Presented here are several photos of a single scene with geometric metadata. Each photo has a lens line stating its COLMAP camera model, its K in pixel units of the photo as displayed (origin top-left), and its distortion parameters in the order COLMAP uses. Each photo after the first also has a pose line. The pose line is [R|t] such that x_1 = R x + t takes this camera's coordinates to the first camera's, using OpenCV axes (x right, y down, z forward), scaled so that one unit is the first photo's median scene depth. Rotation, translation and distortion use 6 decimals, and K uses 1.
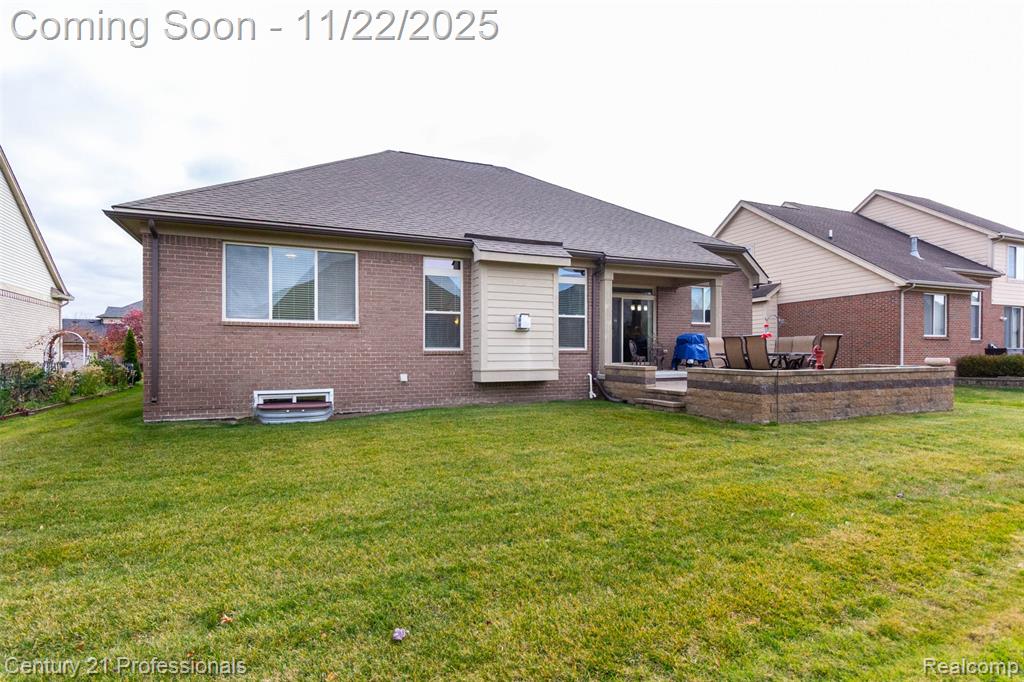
lens RADIAL K [[504.0, 0, 517.4], [0, 504.0, 358.7], [0, 0, 1]] dist [-0.003539, -0.000379]
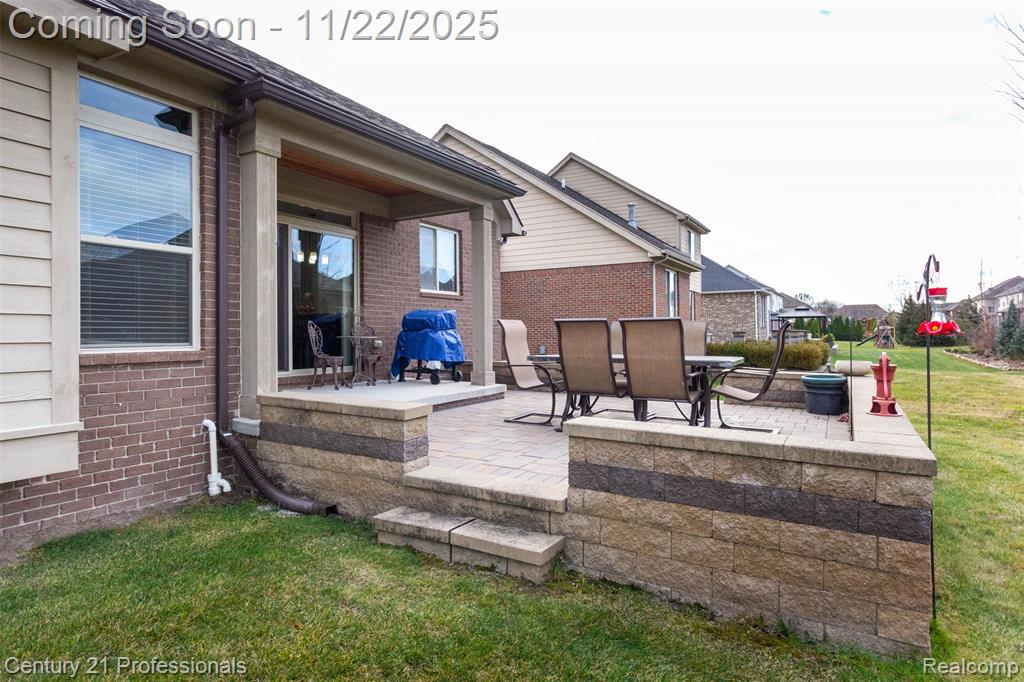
lens RADIAL K [[553.4, 0, 512.0], [0, 553.4, 341.0], [0, 0, 1]] dist [-0.002348, -0.000735]
pose [[0.797126, -0.005288, 0.603789, 0.082394], [0.000341, 0.999965, 0.008308, -0.026540], [-0.603812, -0.006417, 0.797101, 0.586452]]
